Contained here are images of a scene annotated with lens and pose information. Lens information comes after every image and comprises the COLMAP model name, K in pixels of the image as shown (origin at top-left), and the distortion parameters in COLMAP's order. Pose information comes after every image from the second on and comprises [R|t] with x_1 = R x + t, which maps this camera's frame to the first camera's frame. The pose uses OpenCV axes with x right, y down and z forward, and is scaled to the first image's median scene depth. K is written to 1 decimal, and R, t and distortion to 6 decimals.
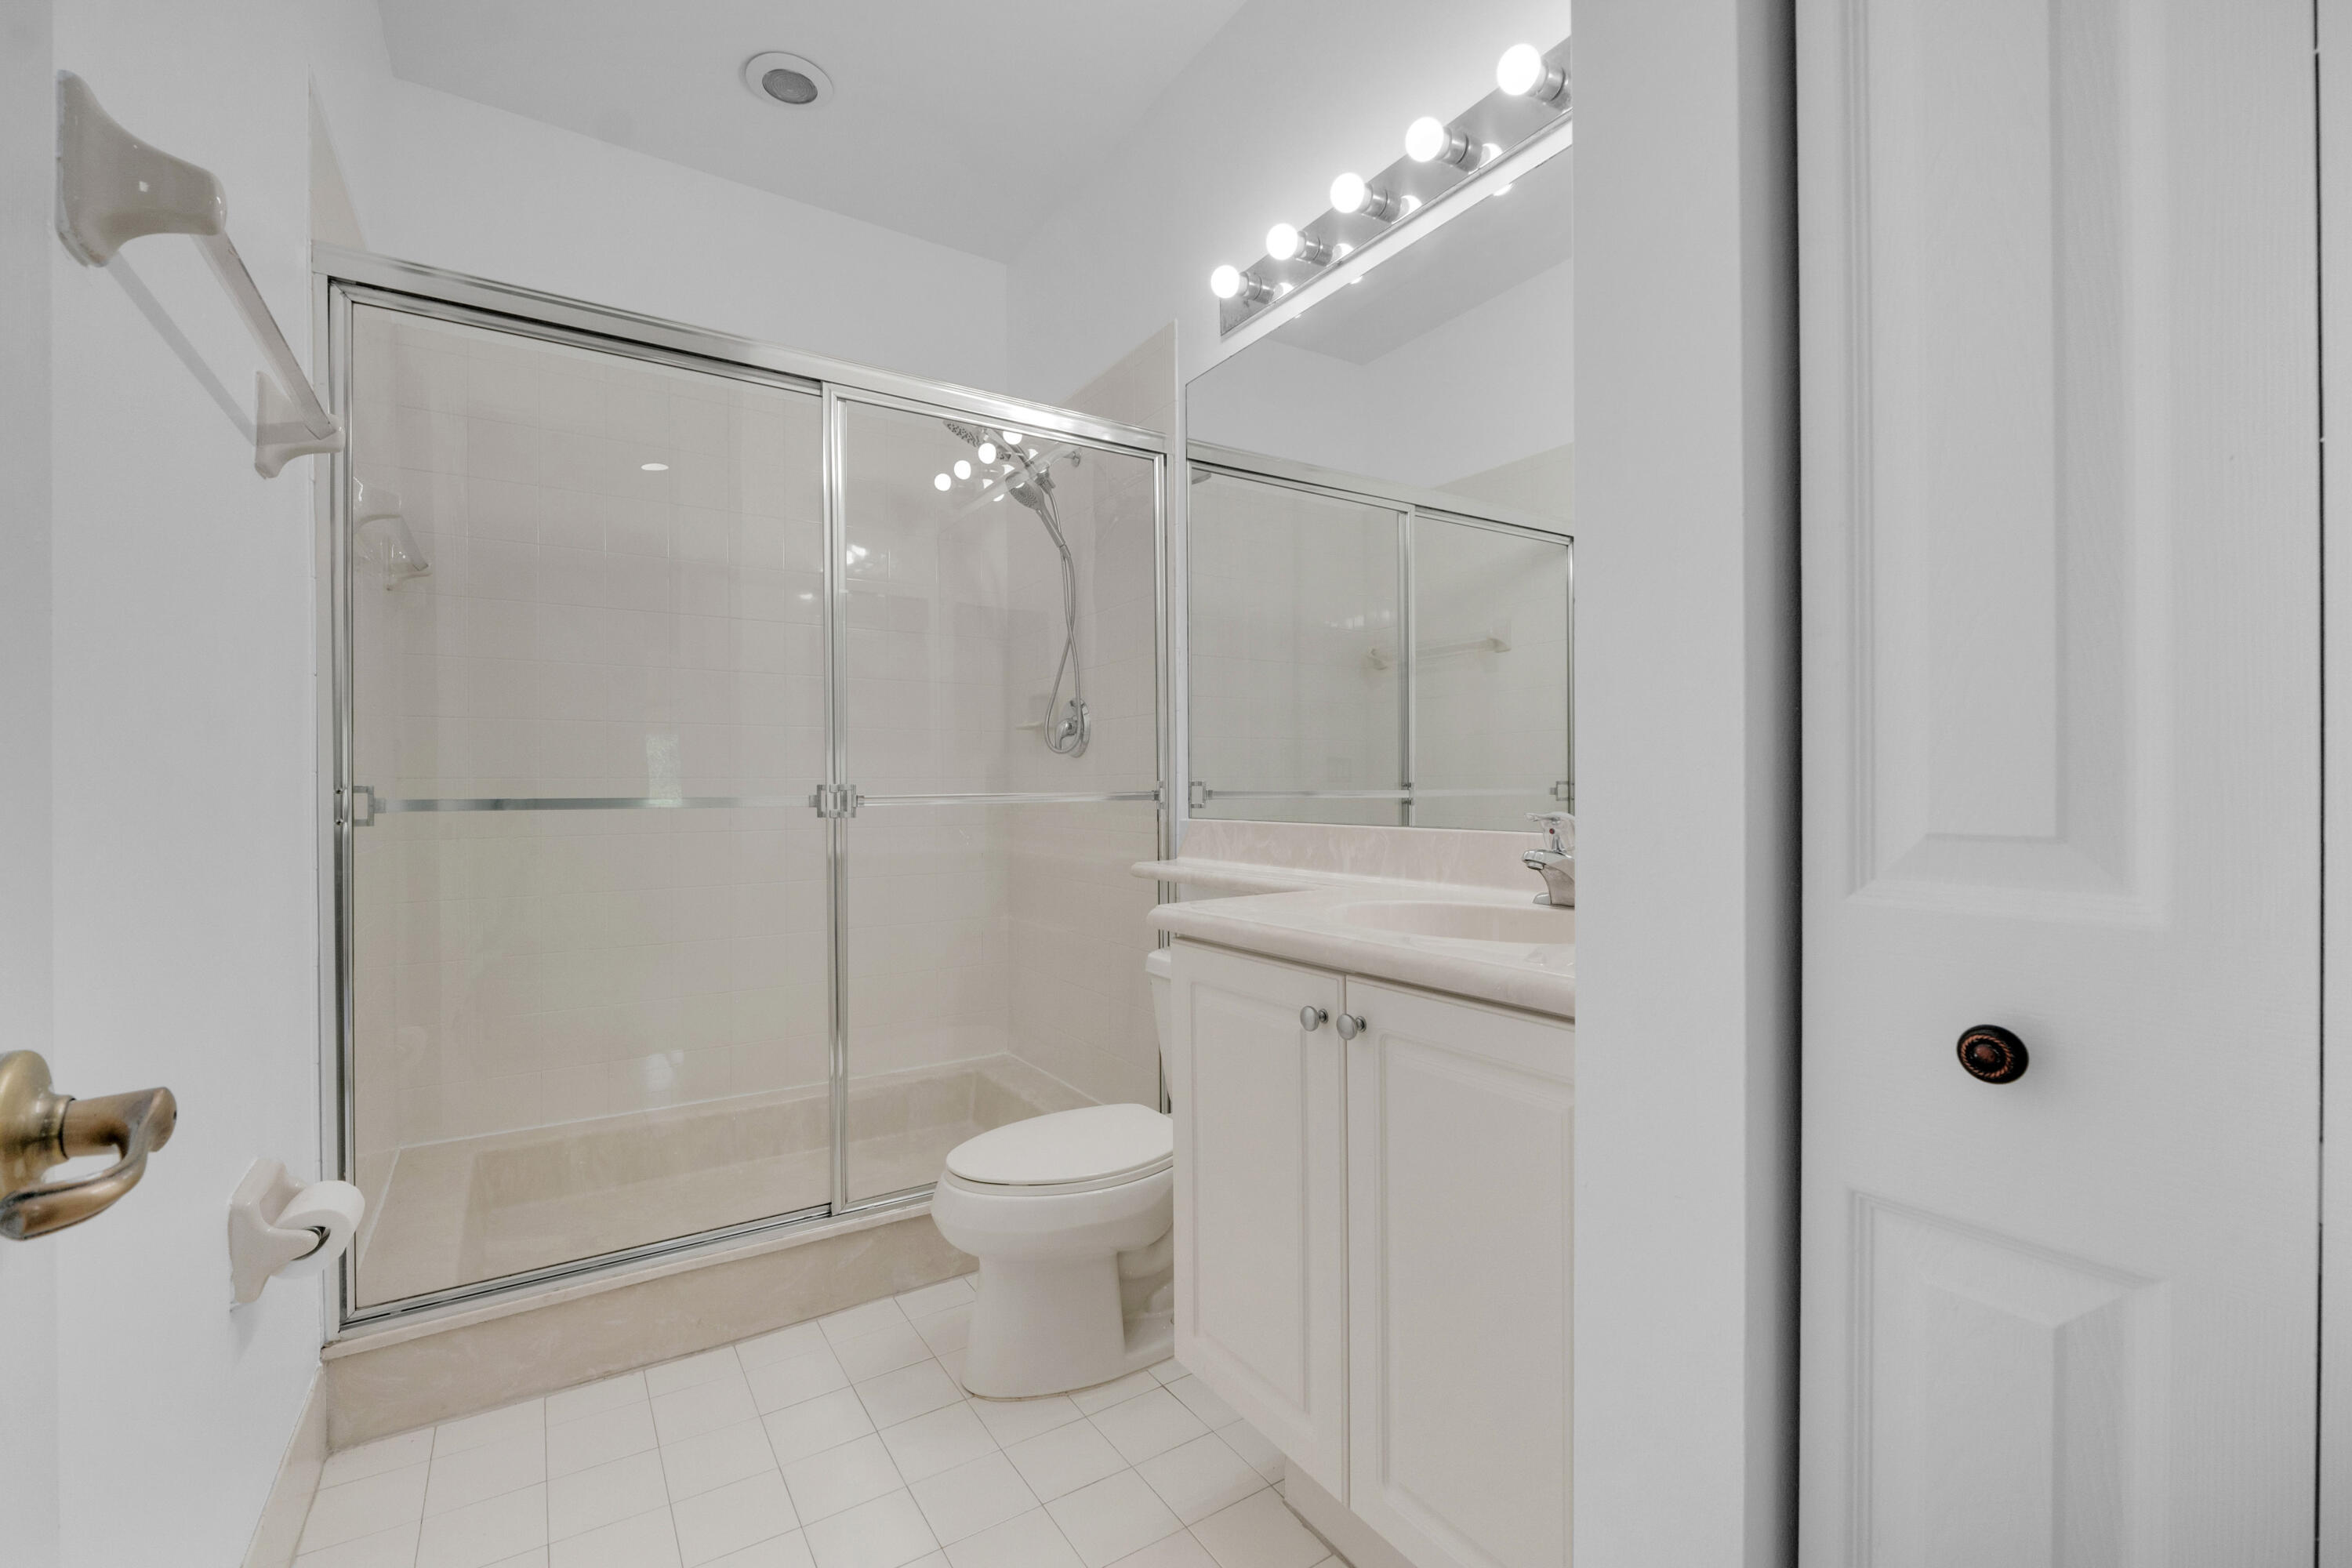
lens RADIAL K [[996.0, 0, 1162.1], [0, 996.0, 786.9], [0, 0, 1]] dist [-0.009066, -0.000211]
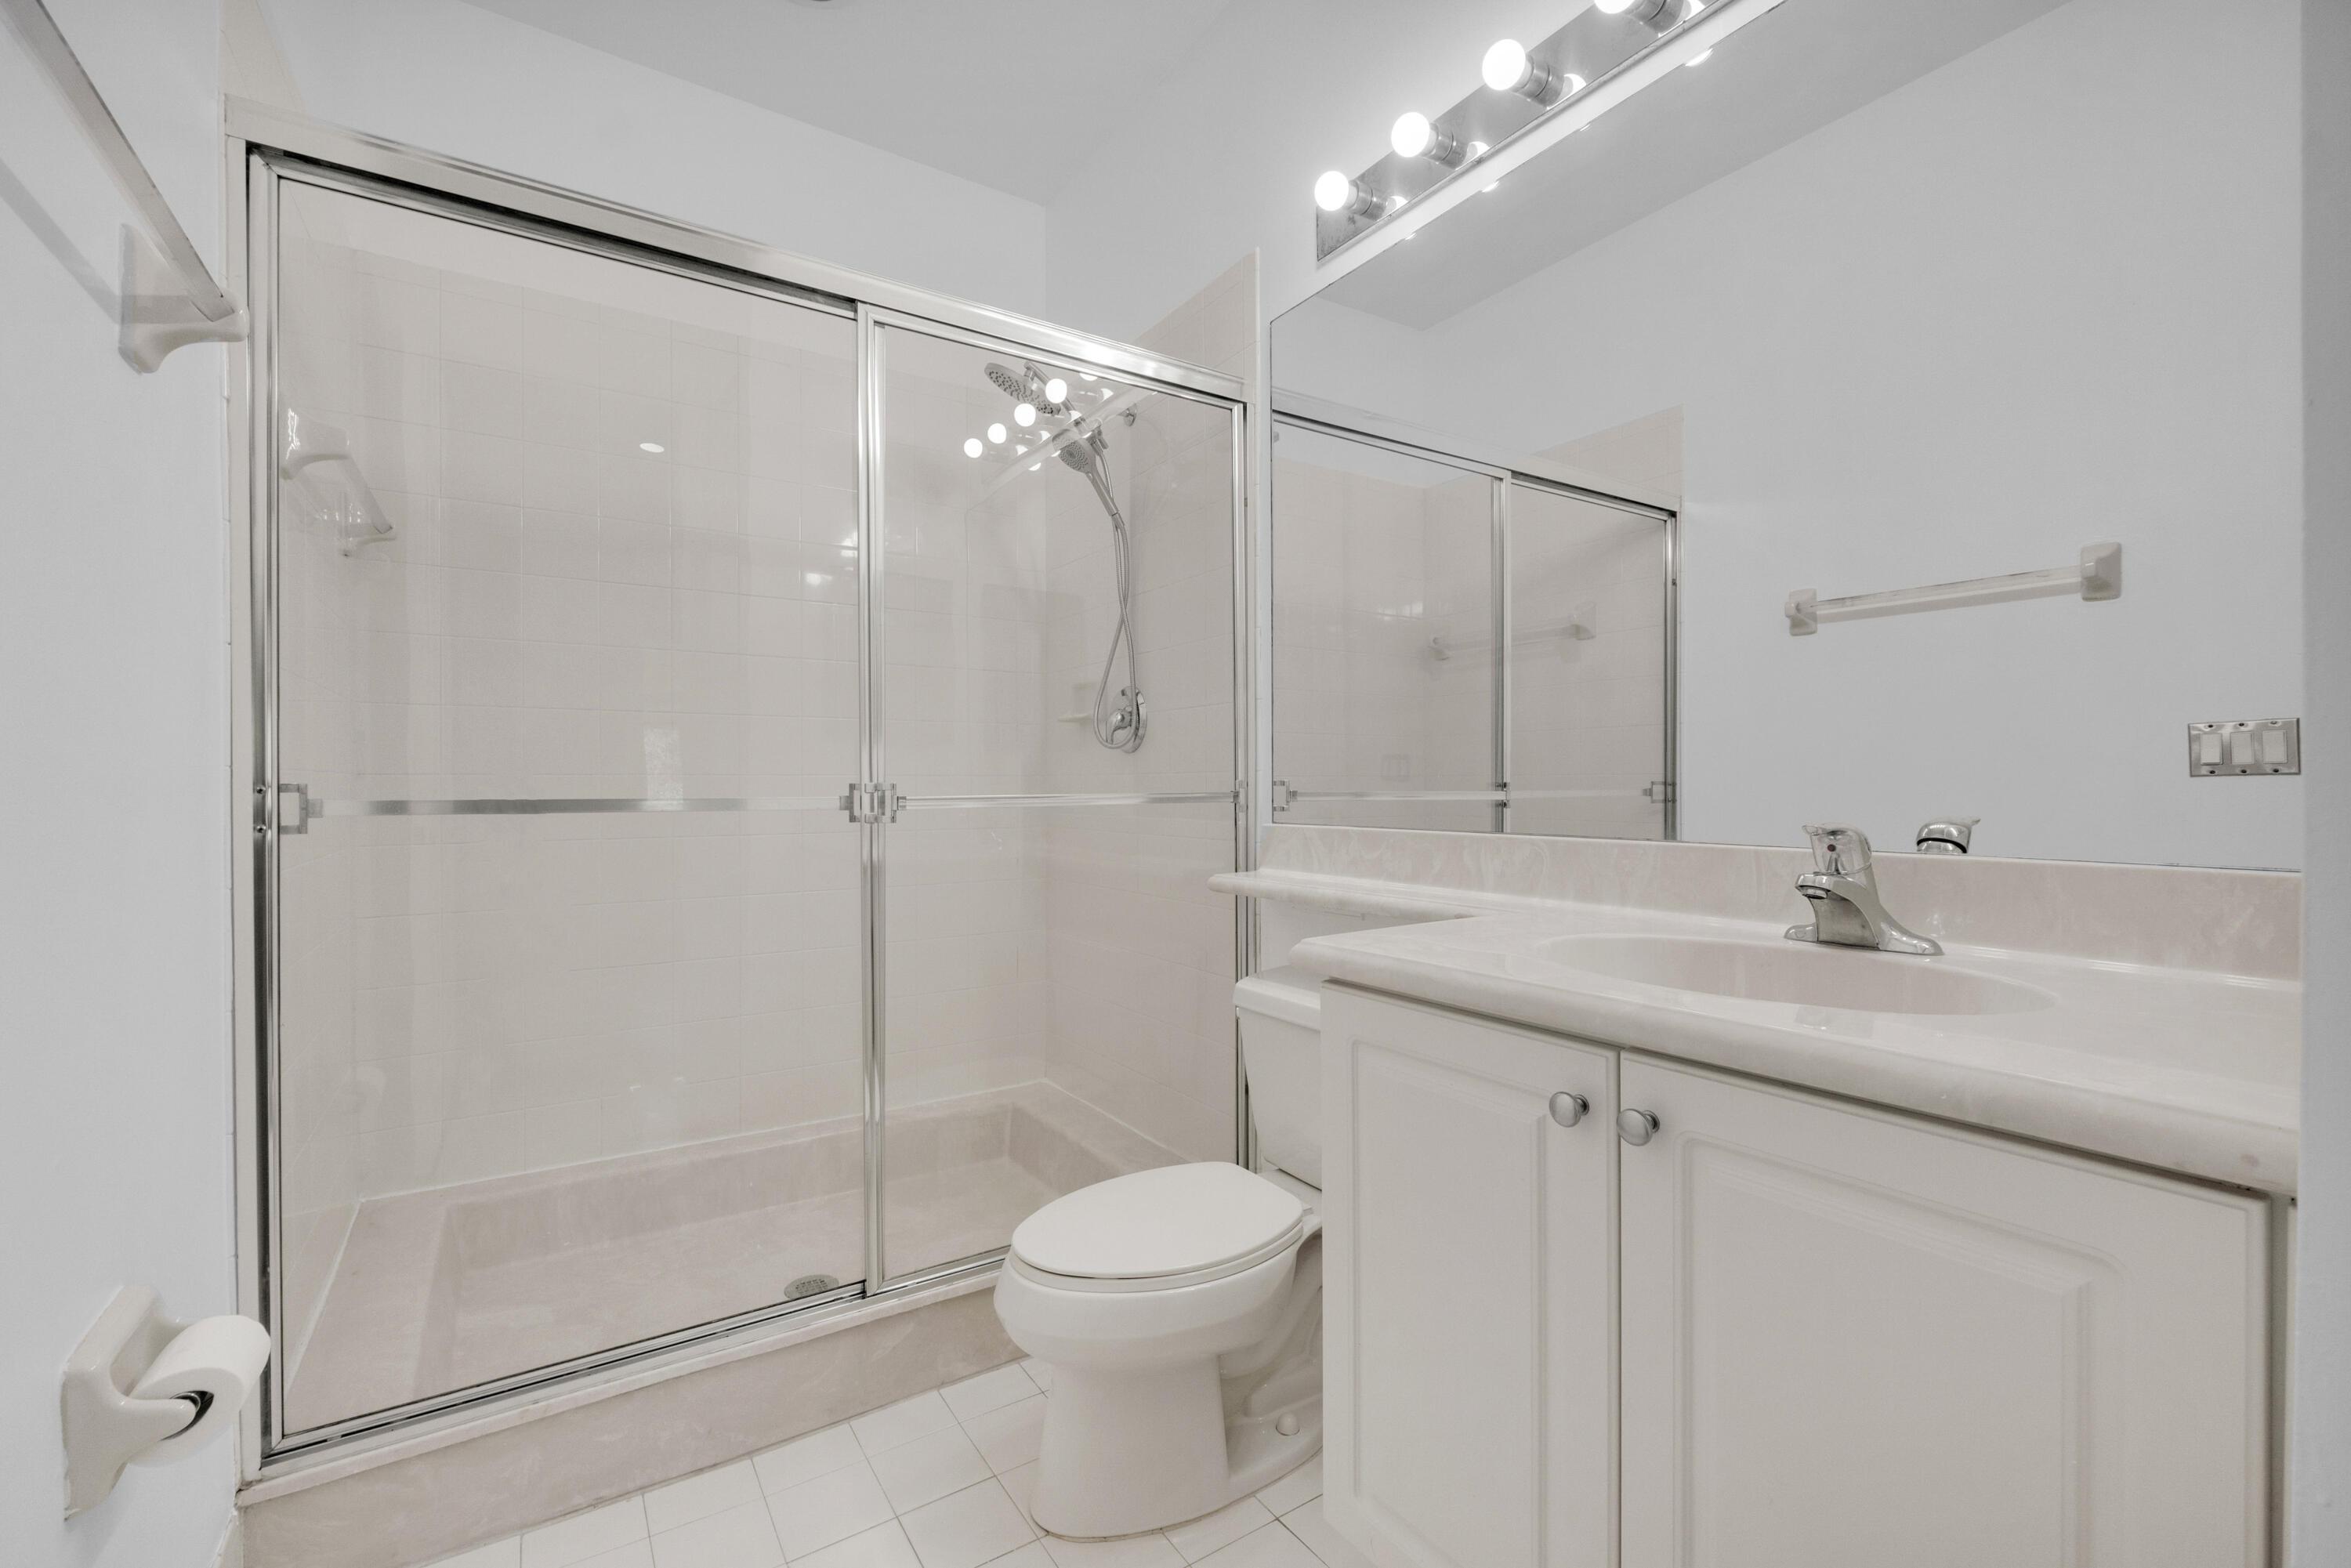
lens RADIAL K [[995.6, 0, 1161.7], [0, 995.6, 789.4], [0, 0, 1]] dist [-0.009066, -0.000211]
pose [[0.999994, 0.002677, 0.002052, -0.081305], [-0.002684, 0.999990, 0.003599, -0.000978], [-0.002042, -0.003604, 0.999991, 0.153208]]
